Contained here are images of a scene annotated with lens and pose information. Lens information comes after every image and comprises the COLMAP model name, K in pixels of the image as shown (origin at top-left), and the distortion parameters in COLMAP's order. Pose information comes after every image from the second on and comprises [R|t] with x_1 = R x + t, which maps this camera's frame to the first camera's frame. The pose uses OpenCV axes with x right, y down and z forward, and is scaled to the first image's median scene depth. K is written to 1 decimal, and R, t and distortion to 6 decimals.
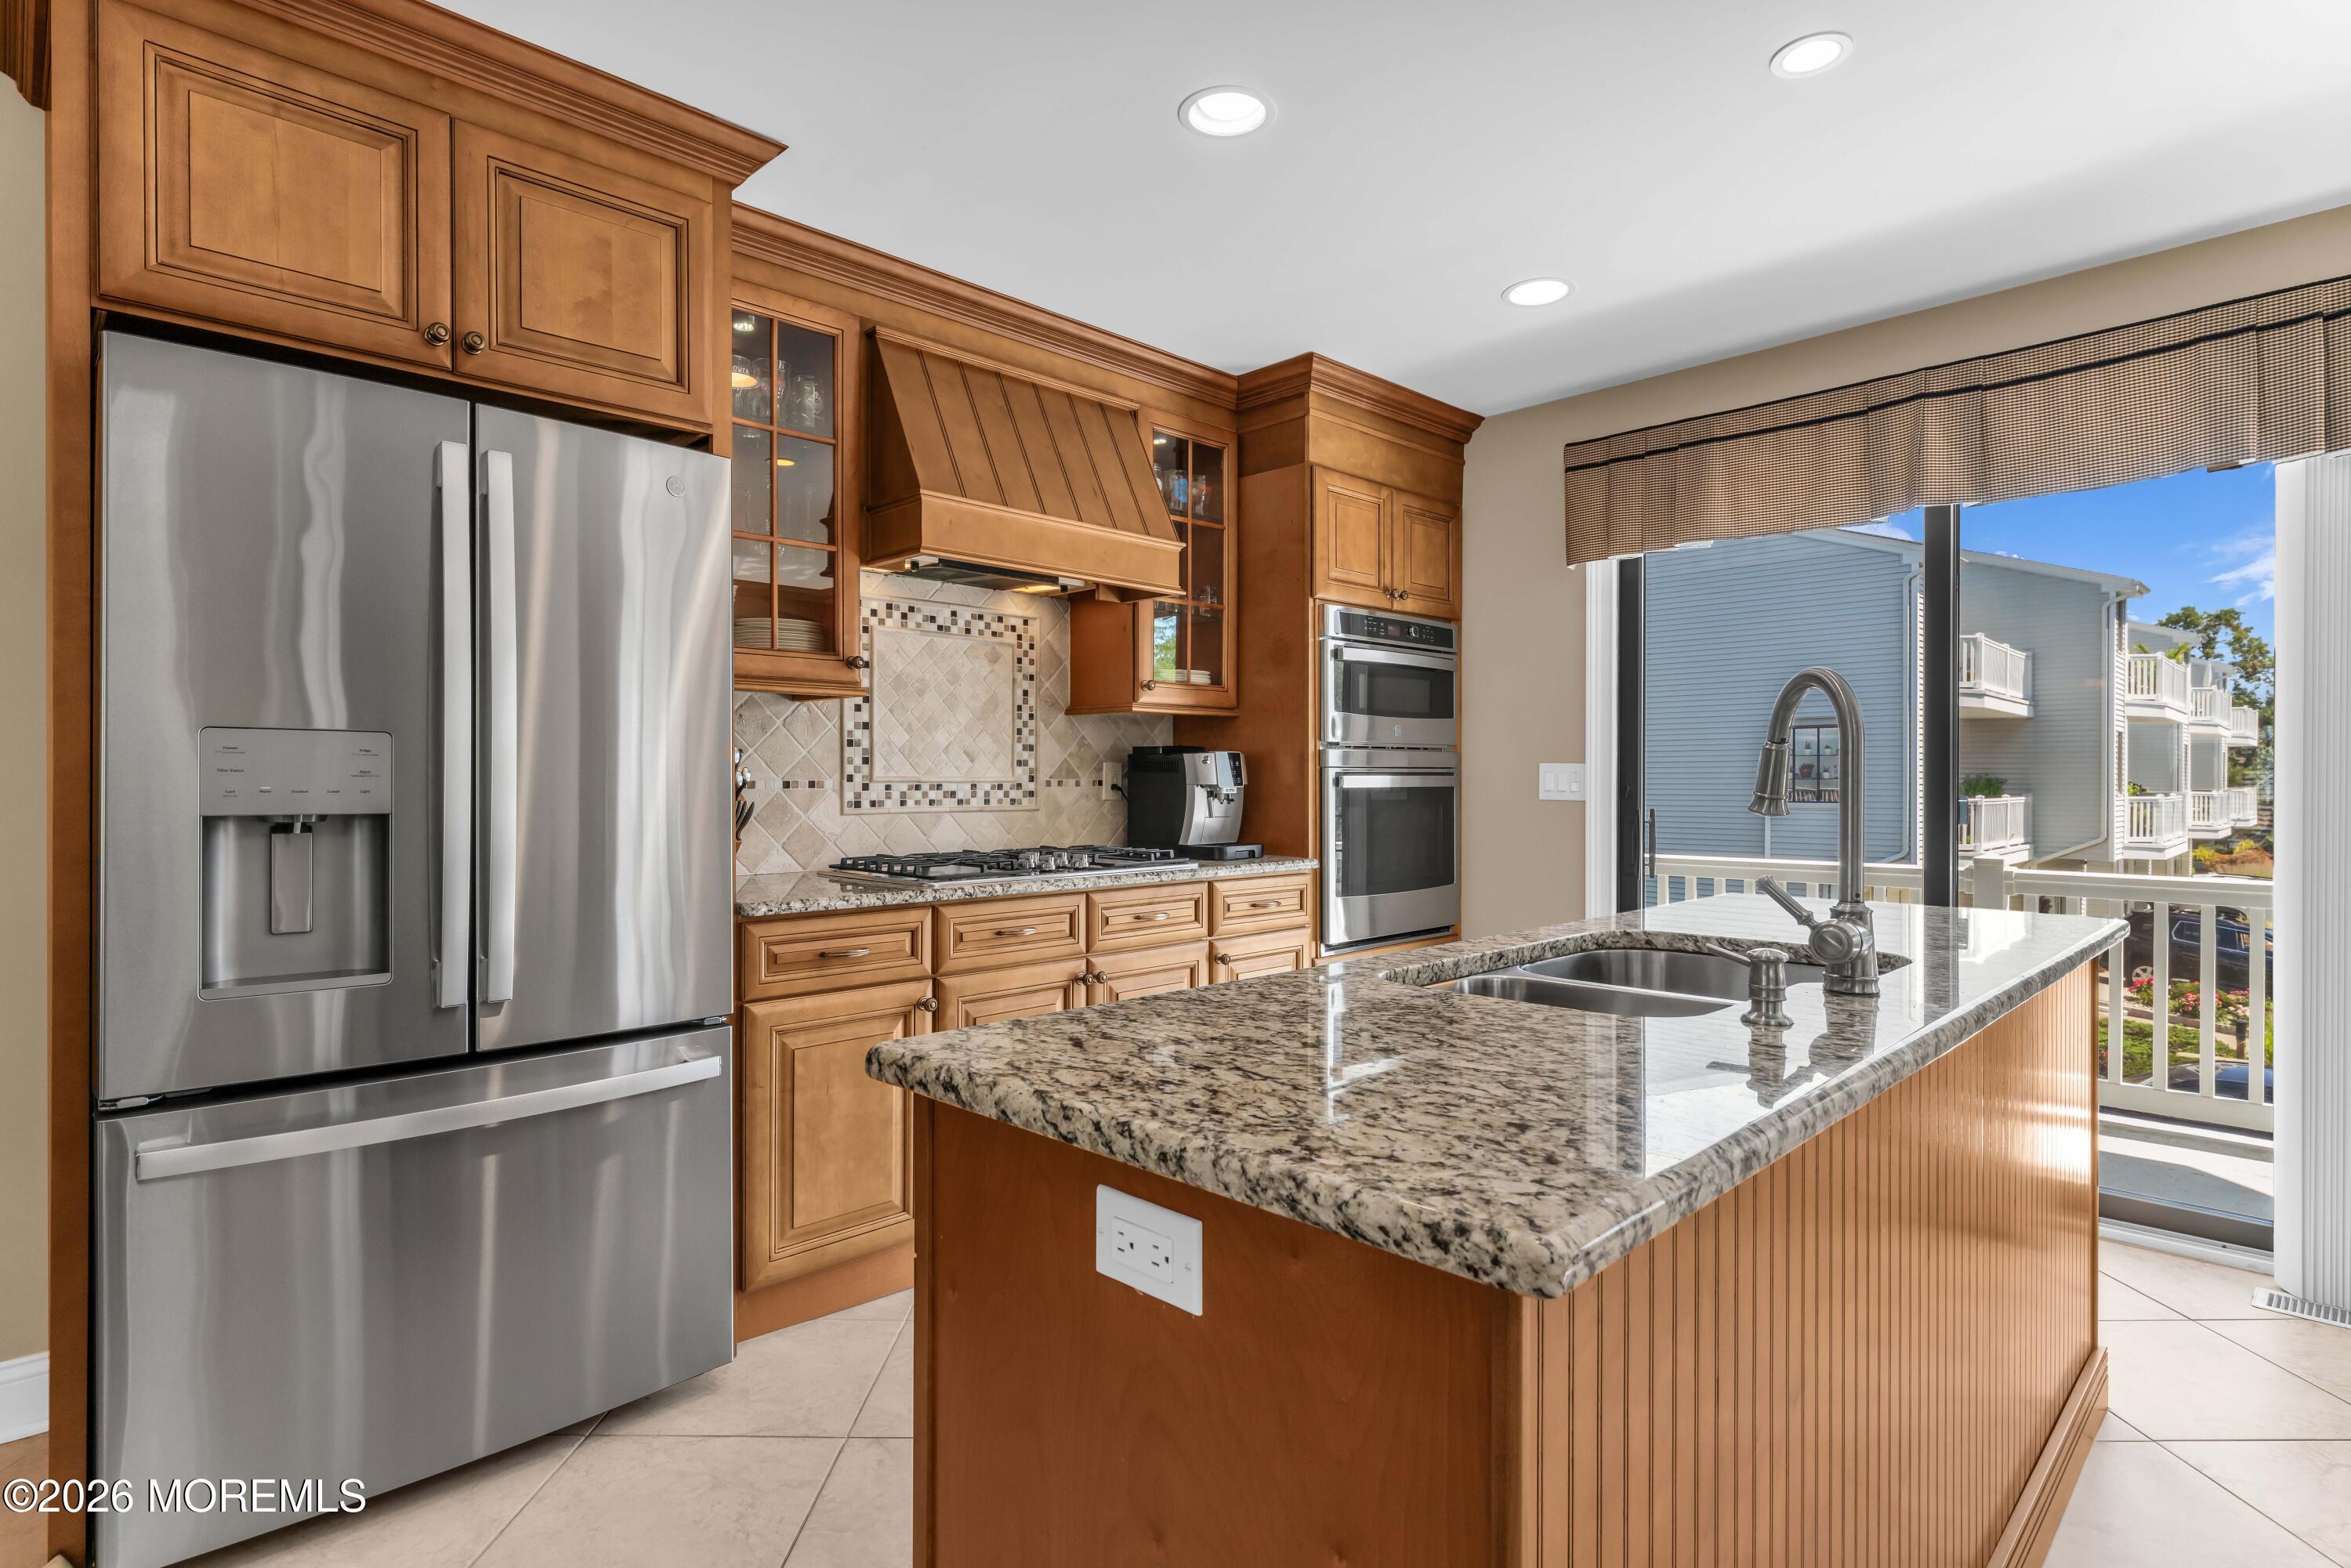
lens RADIAL K [[1184.2, 0, 1169.7], [0, 1184.2, 786.2], [0, 0, 1]] dist [-0.000599, -0.000459]
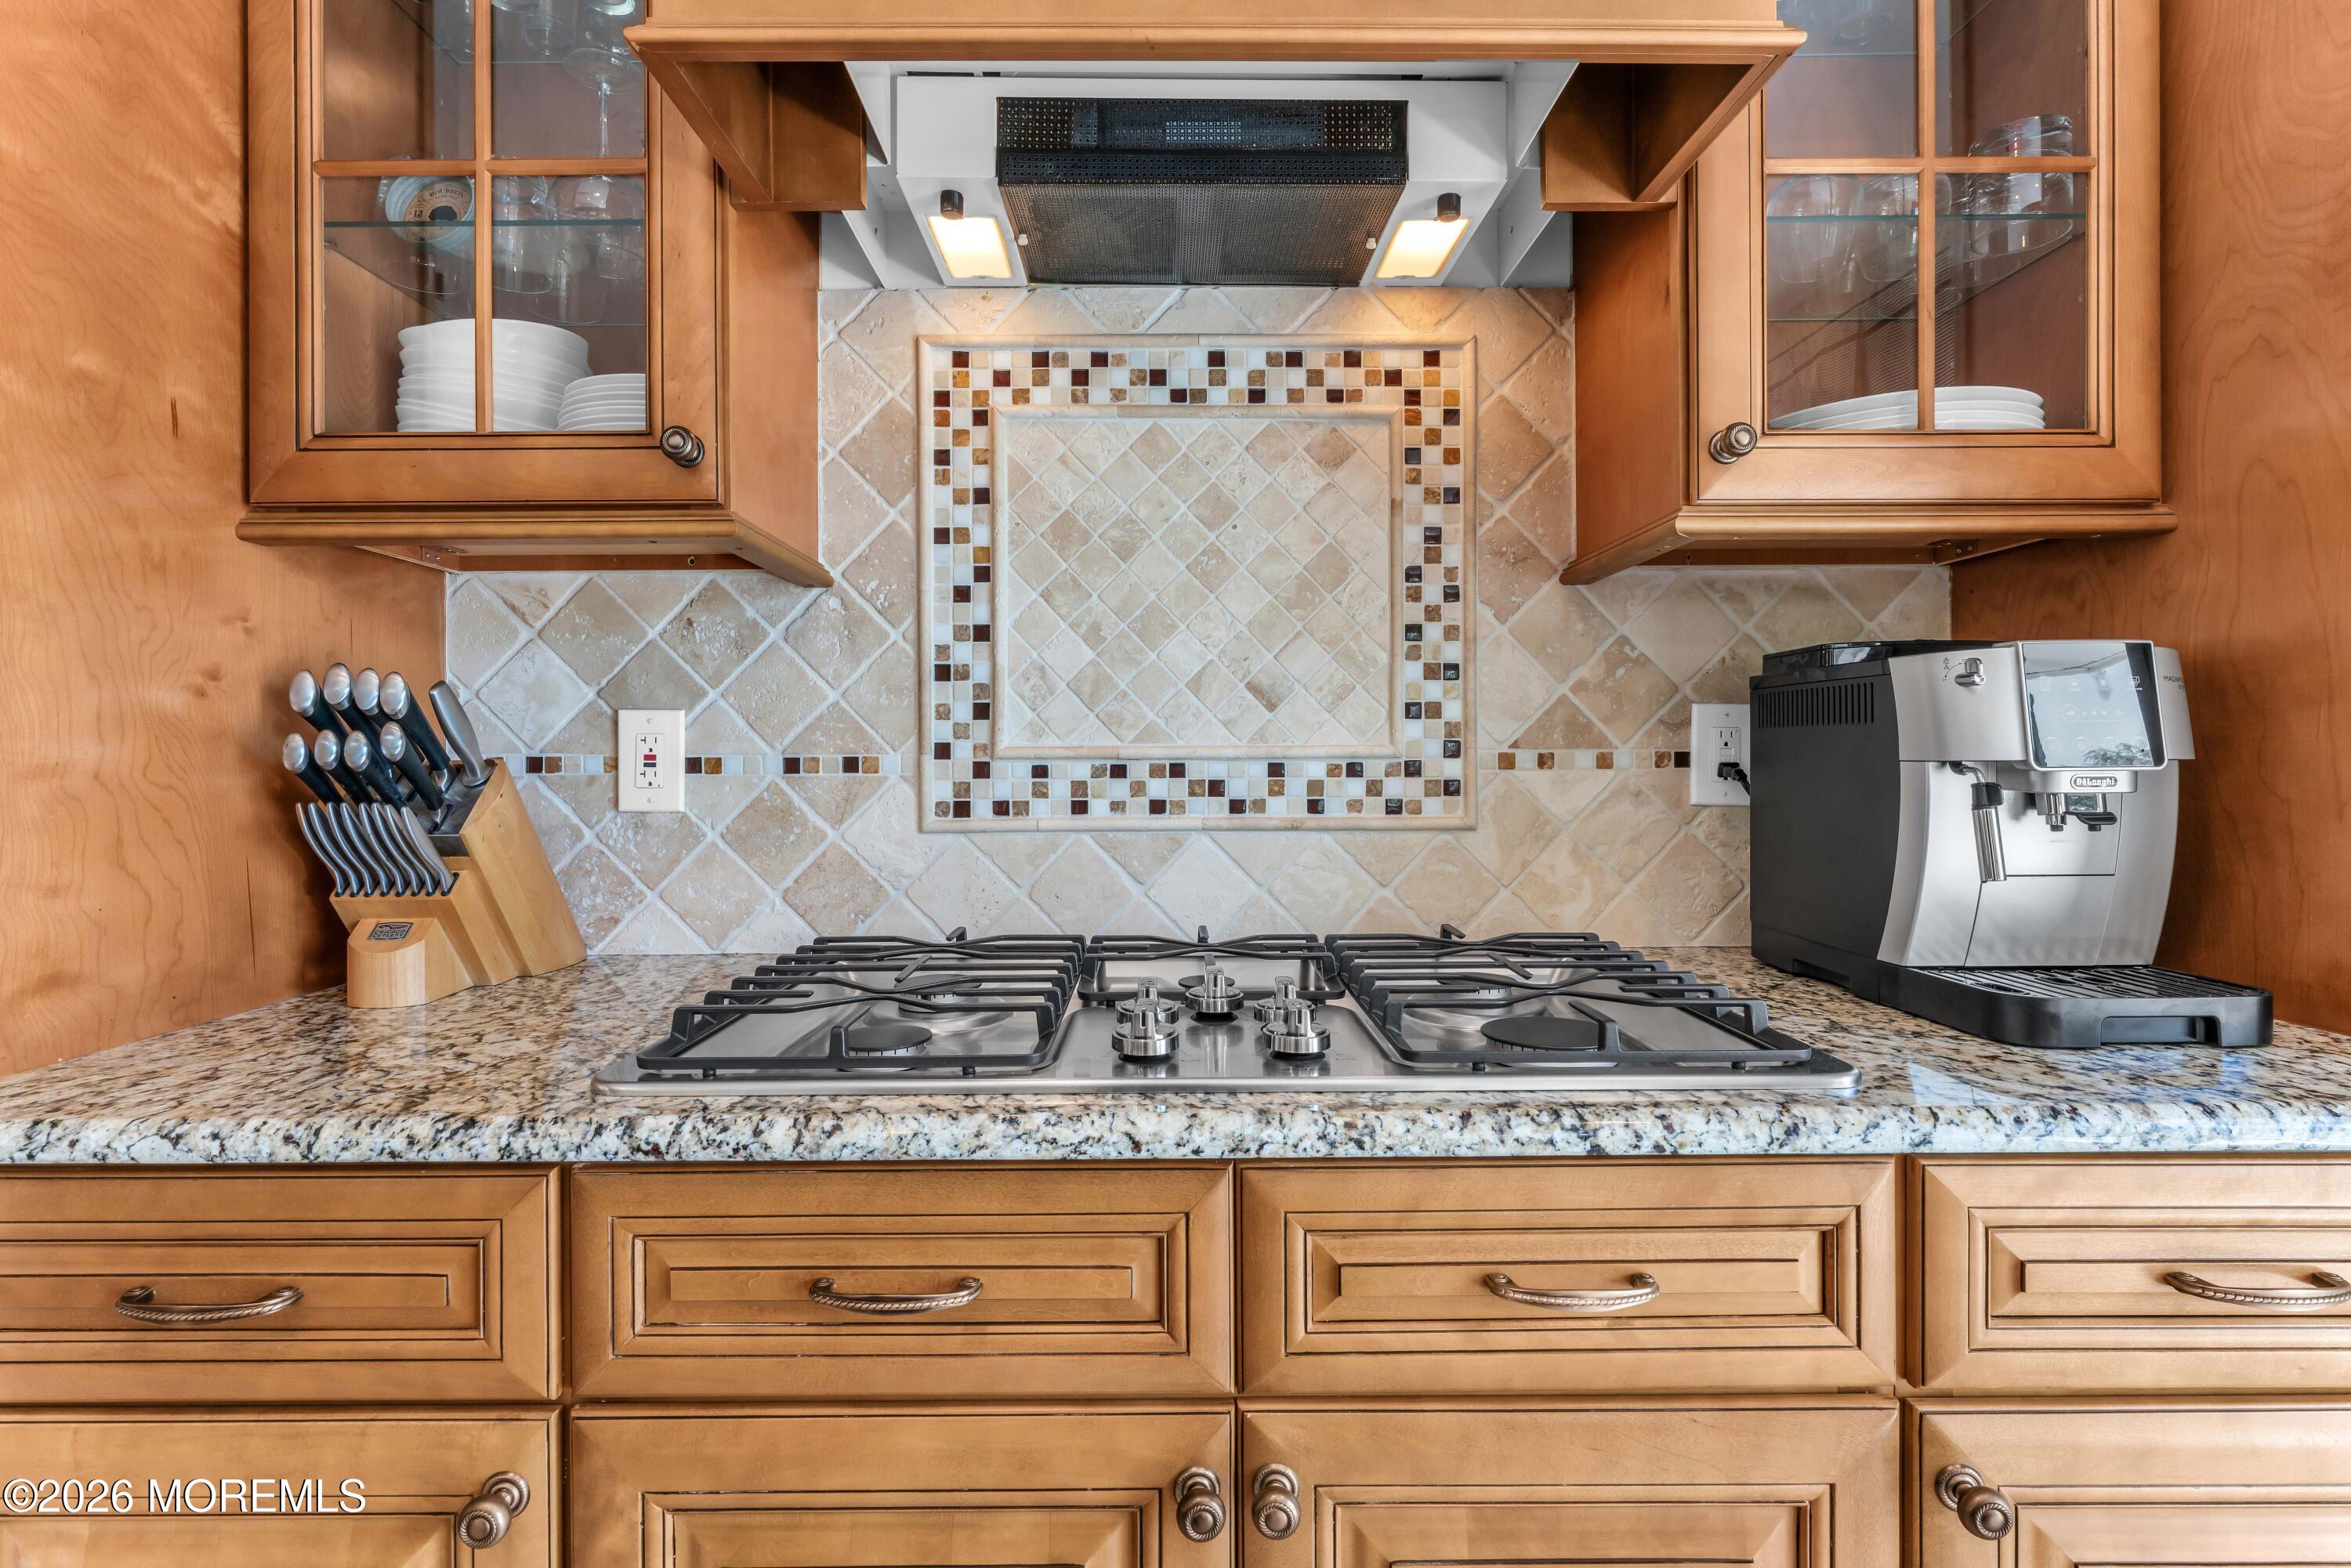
lens RADIAL K [[1127.5, 0, 1167.3], [0, 1127.5, 763.5], [0, 0, 1]] dist [-0.000962, -0.000585]
pose [[0.713426, -0.004939, -0.700713, 0.081898], [0.000969, 0.999981, -0.006062, 0.000600], [0.700730, 0.003646, 0.713418, 0.676669]]
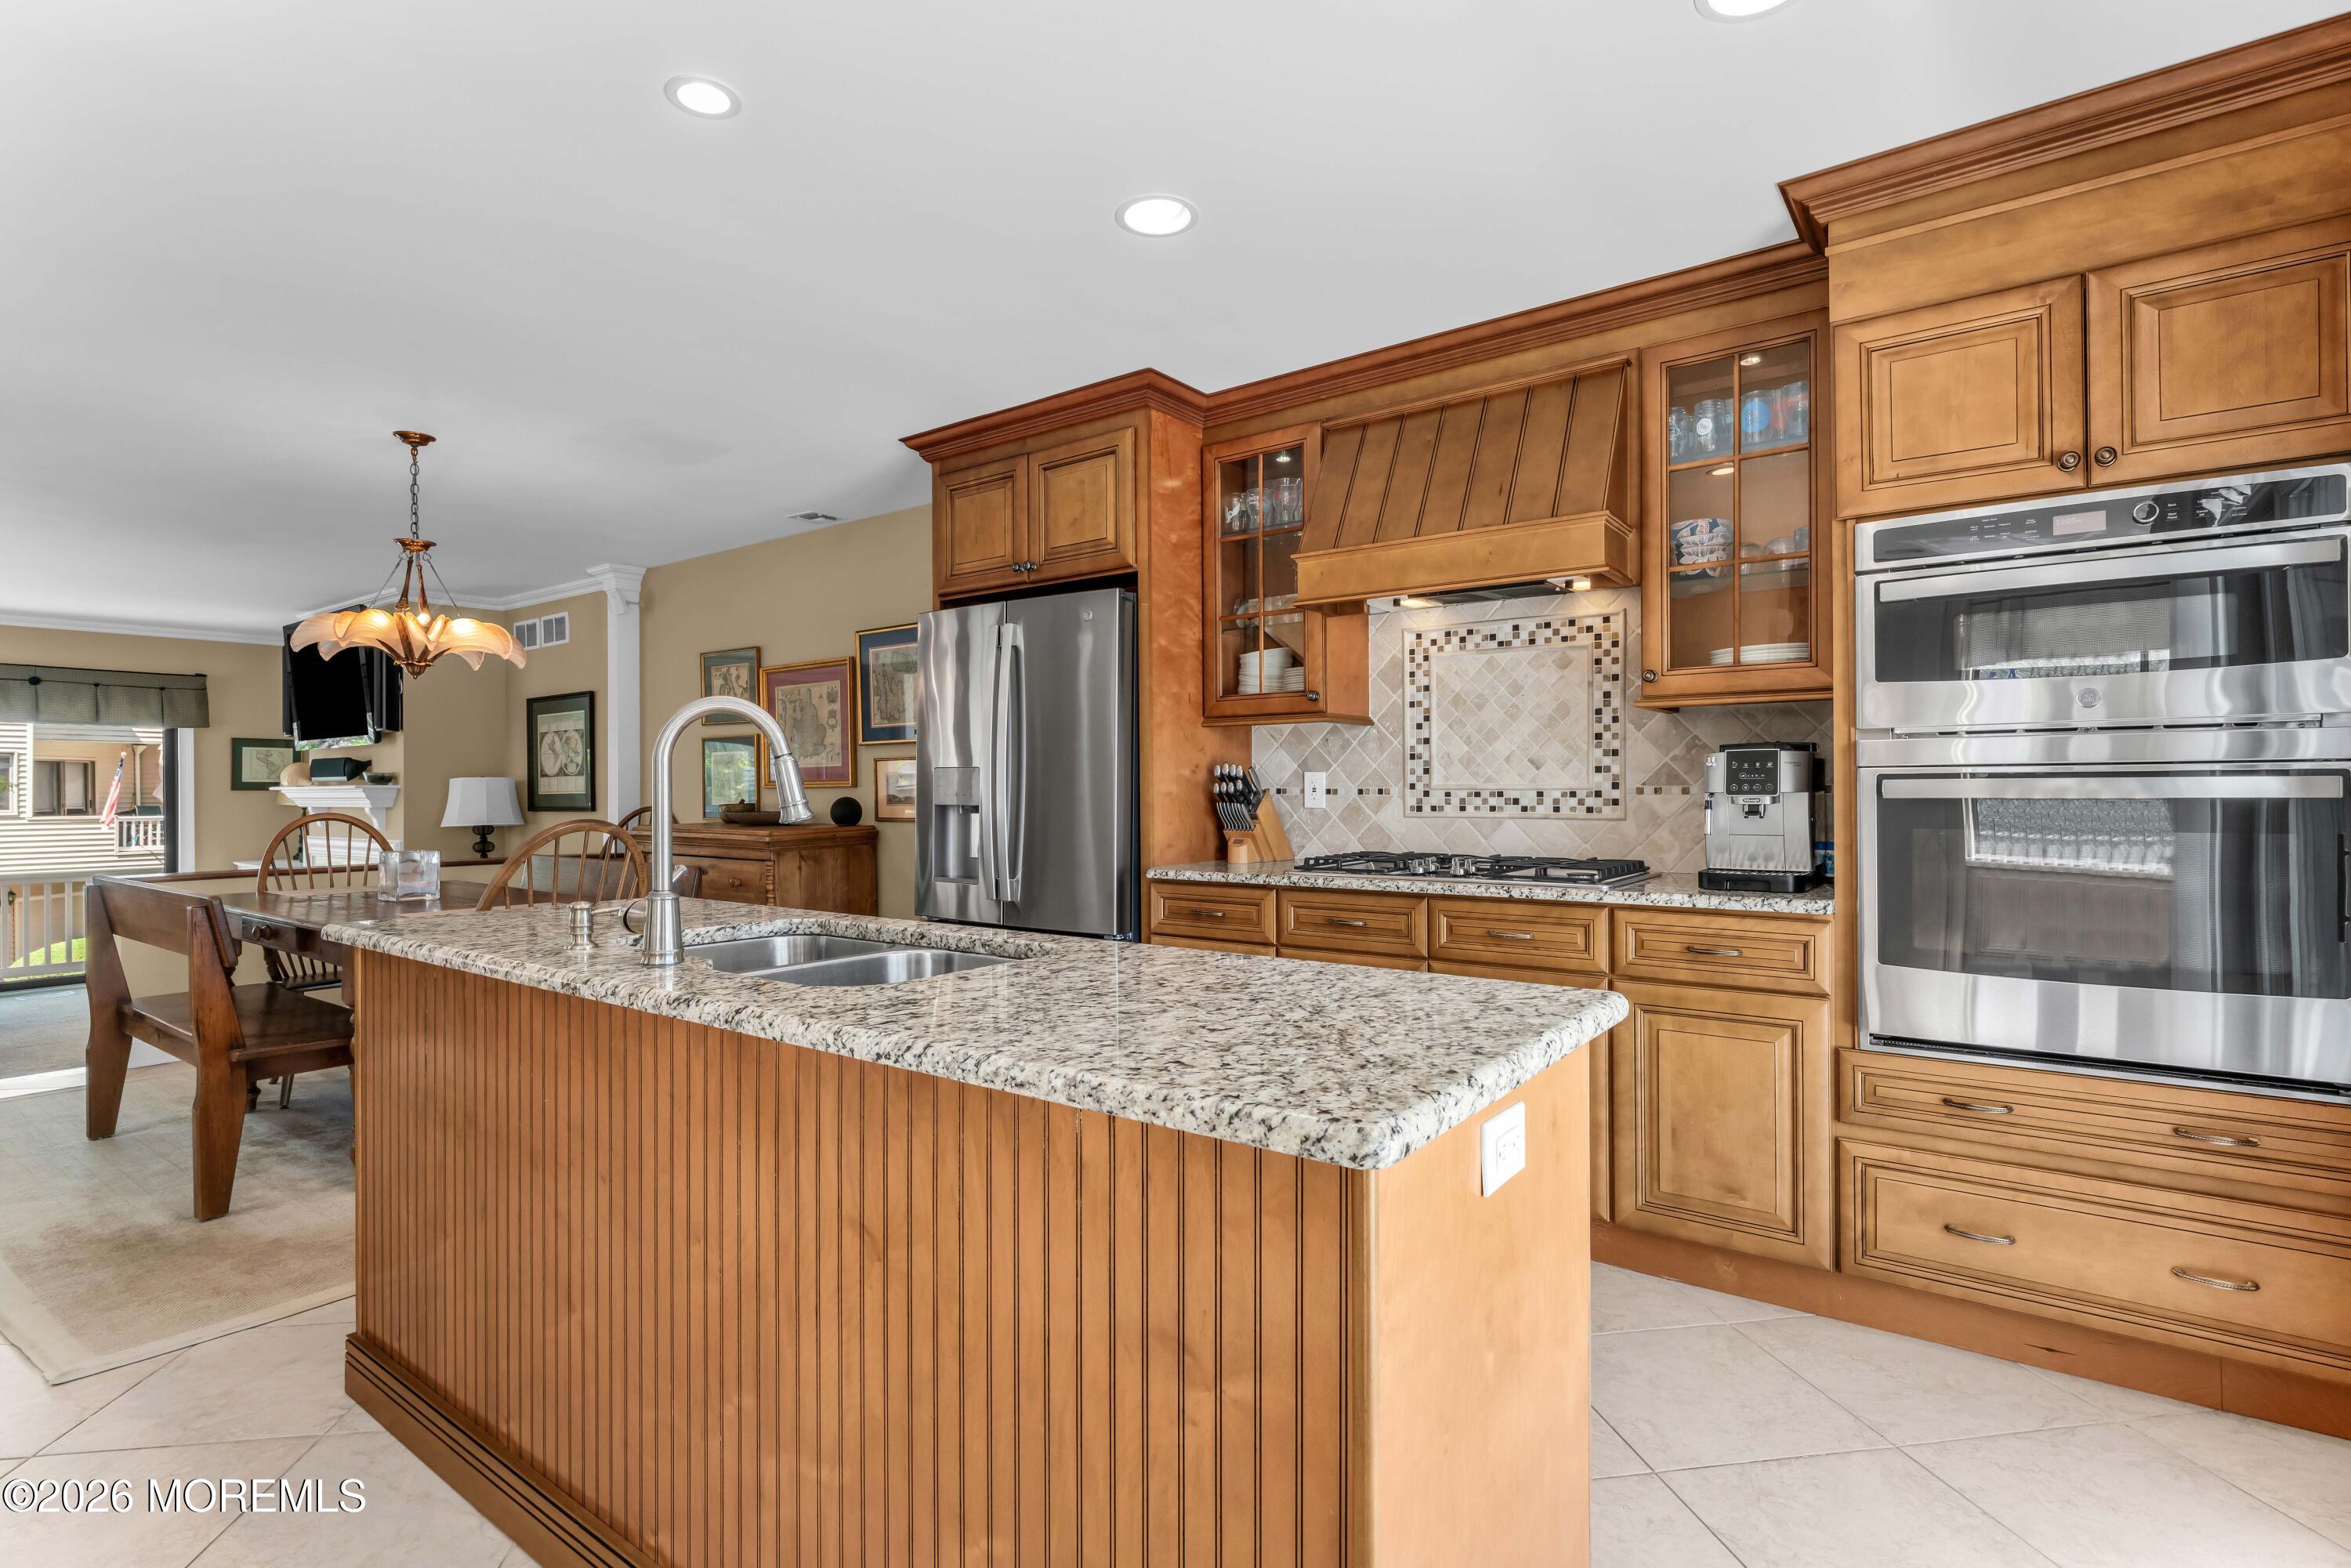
lens RADIAL K [[1120.2, 0, 1167.8], [0, 1120.2, 786.8], [0, 0, 1]] dist [0.000751, 0.000103]
pose [[0.152186, -0.001586, -0.988351, 0.715676], [-0.001008, 0.999998, -0.001760, -0.003684], [0.988351, 0.001264, 0.152184, 0.528195]]
